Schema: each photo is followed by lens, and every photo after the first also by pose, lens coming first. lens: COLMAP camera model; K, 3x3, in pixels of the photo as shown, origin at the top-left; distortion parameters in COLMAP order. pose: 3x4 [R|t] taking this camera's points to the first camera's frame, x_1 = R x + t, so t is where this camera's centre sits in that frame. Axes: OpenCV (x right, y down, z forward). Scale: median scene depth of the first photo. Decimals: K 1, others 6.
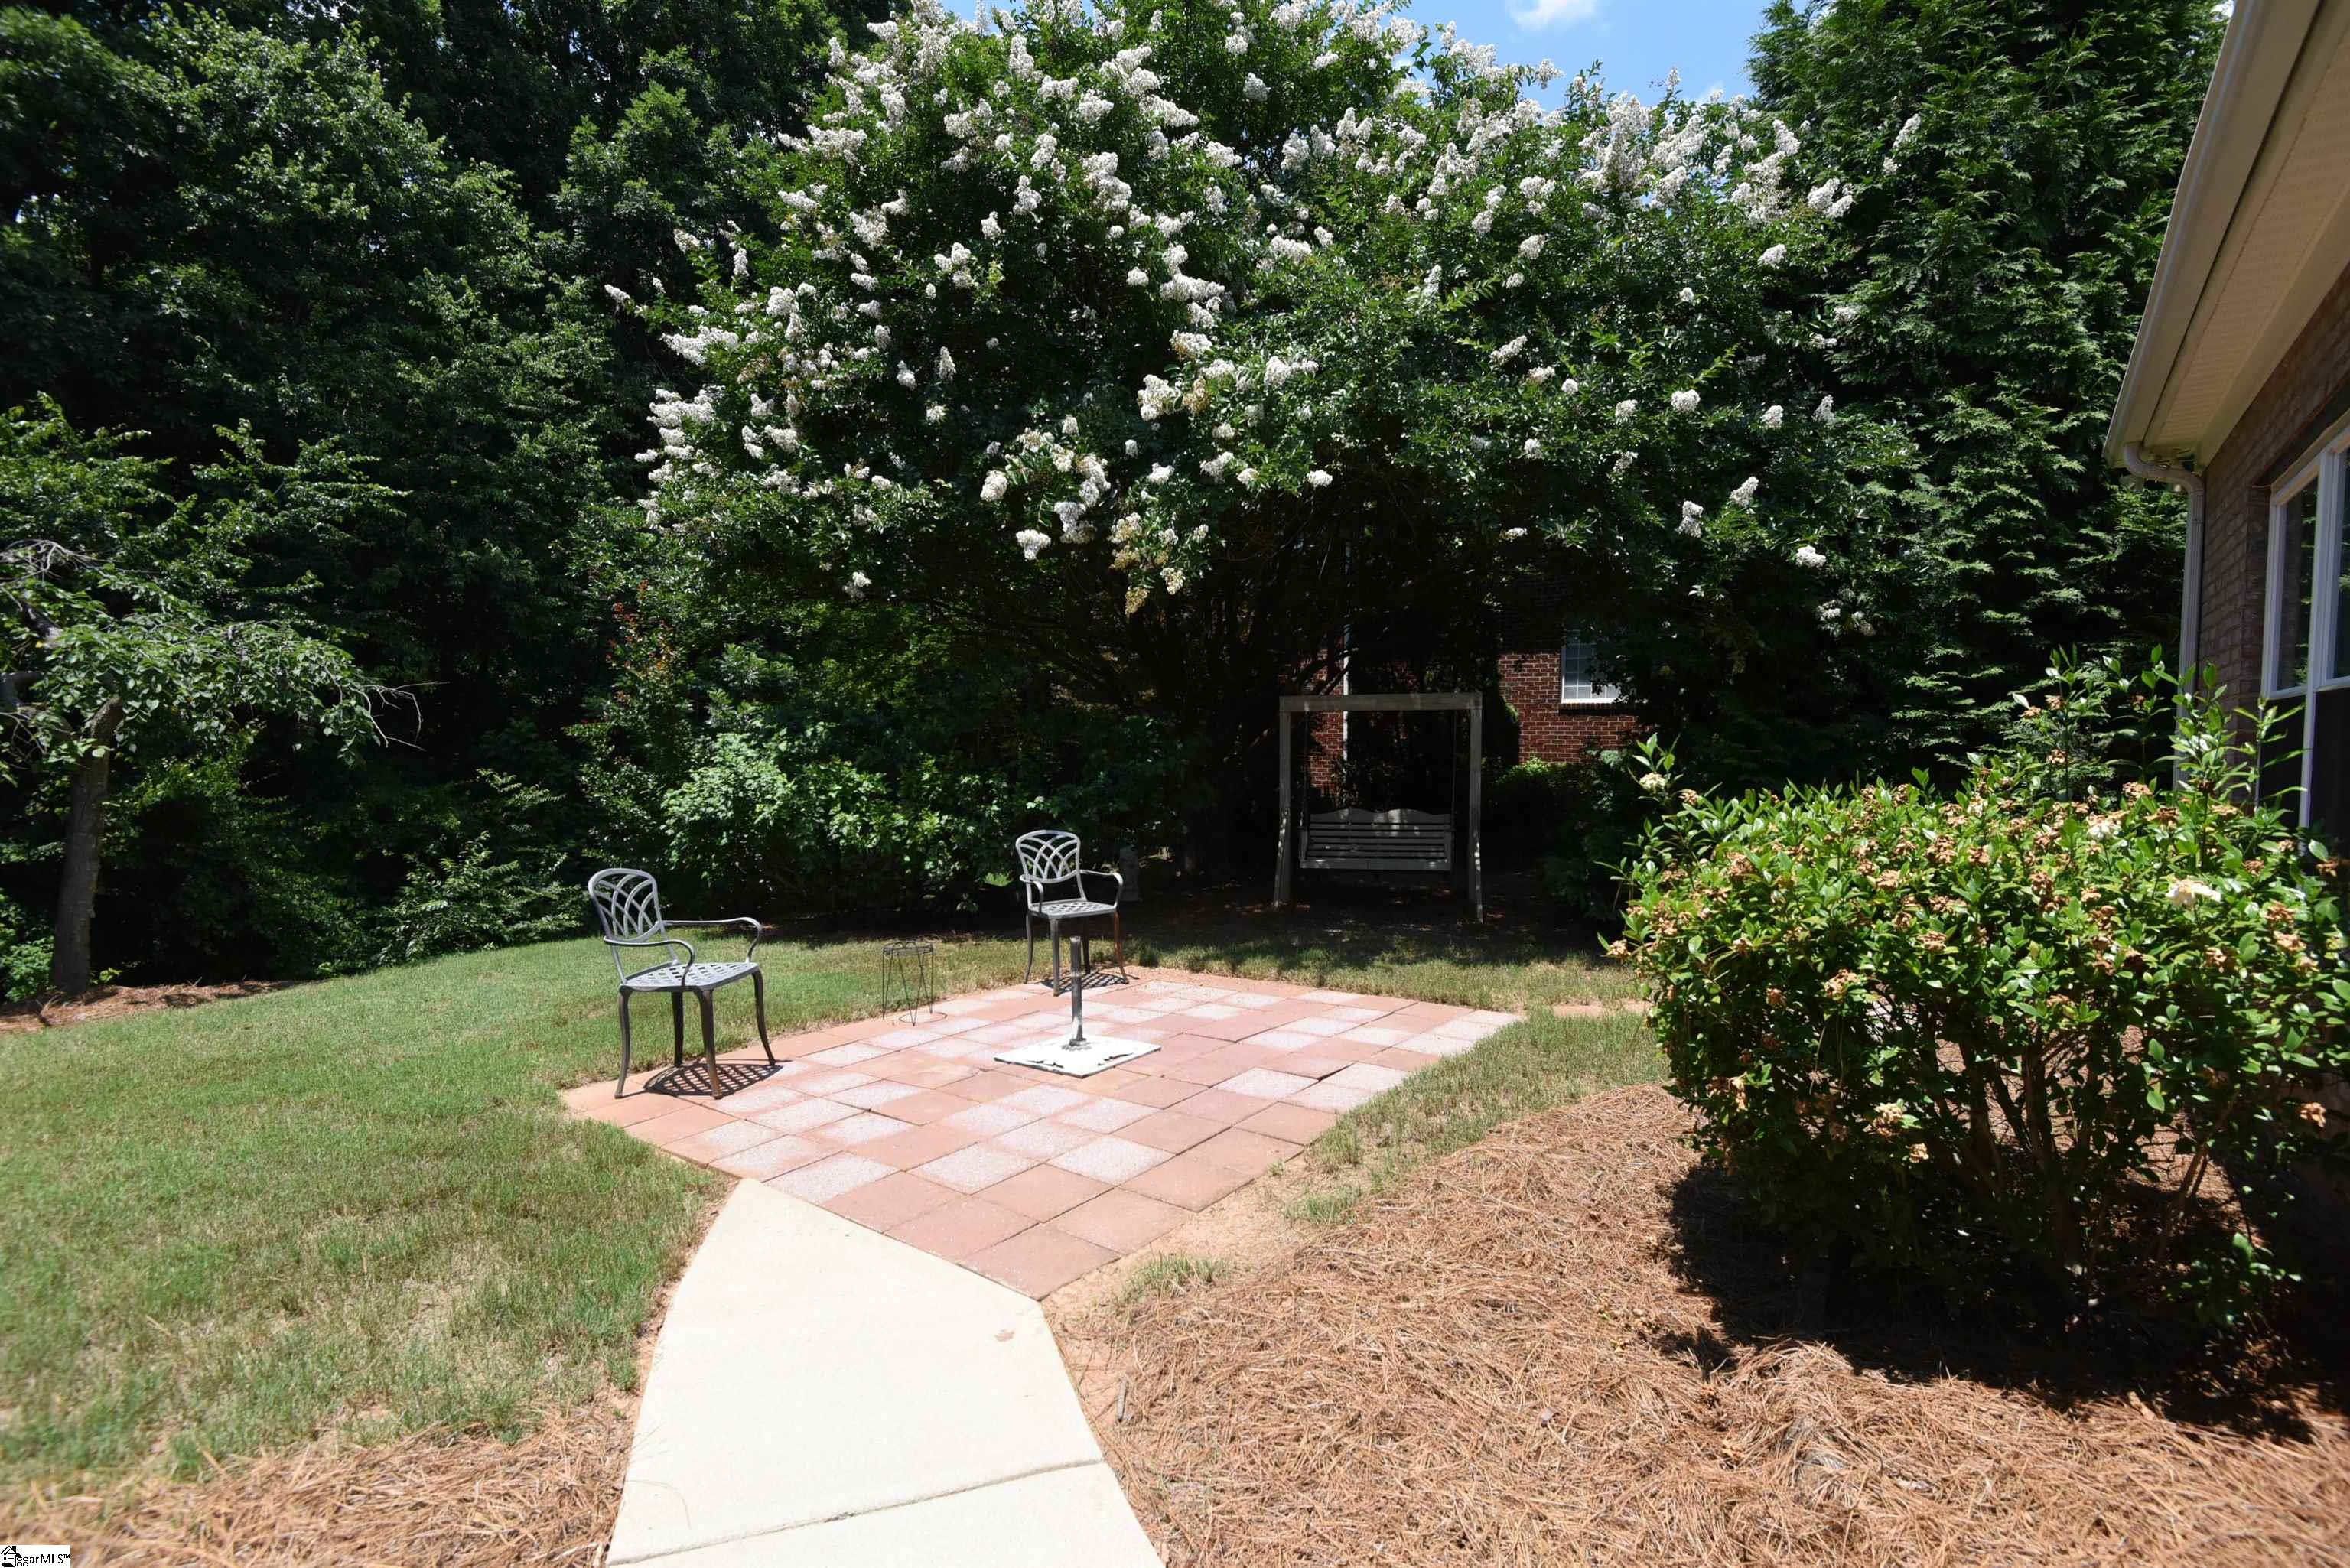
lens RADIAL K [[1078.7, 0, 1181.6], [0, 1078.7, 790.6], [0, 0, 1]] dist [-0.011379, -0.006378]
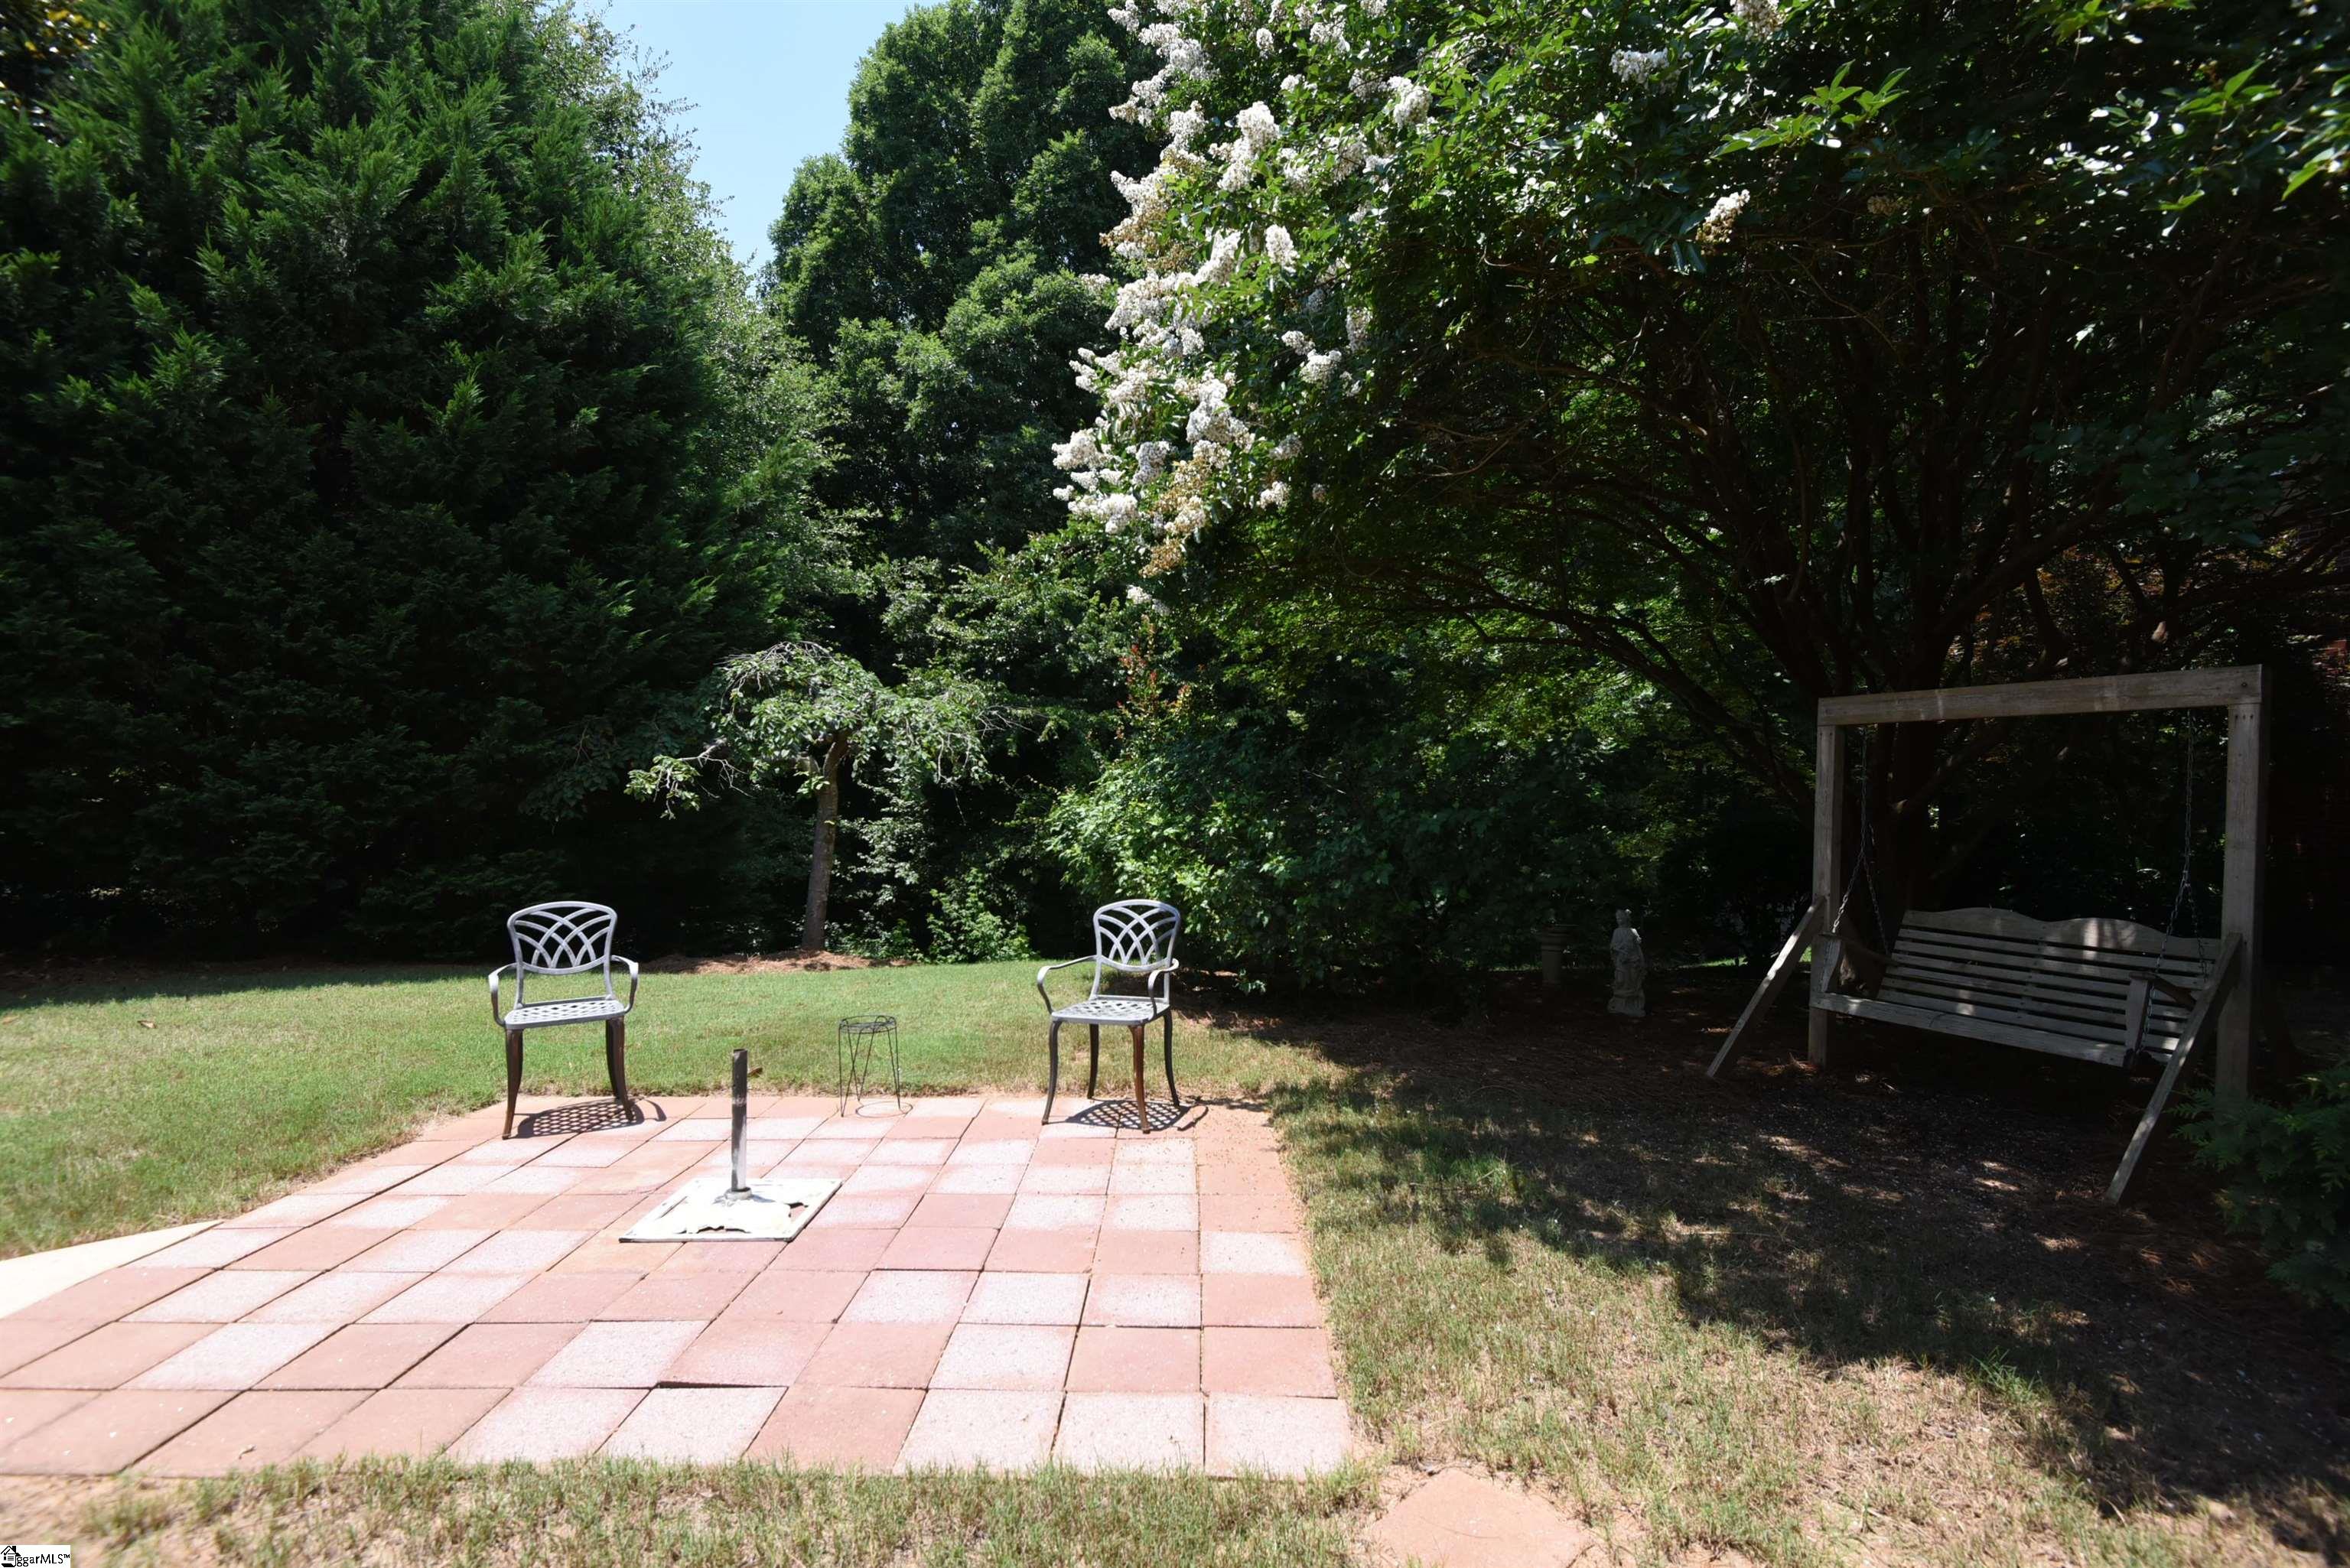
lens RADIAL K [[1078.7, 0, 1181.6], [0, 1078.7, 790.6], [0, 0, 1]] dist [-0.011379, -0.006378]
pose [[0.620791, 0.009353, -0.783921, 0.682806], [-0.030894, 0.999444, -0.012541, -0.043327], [0.783368, 0.032004, 0.620734, 0.790973]]
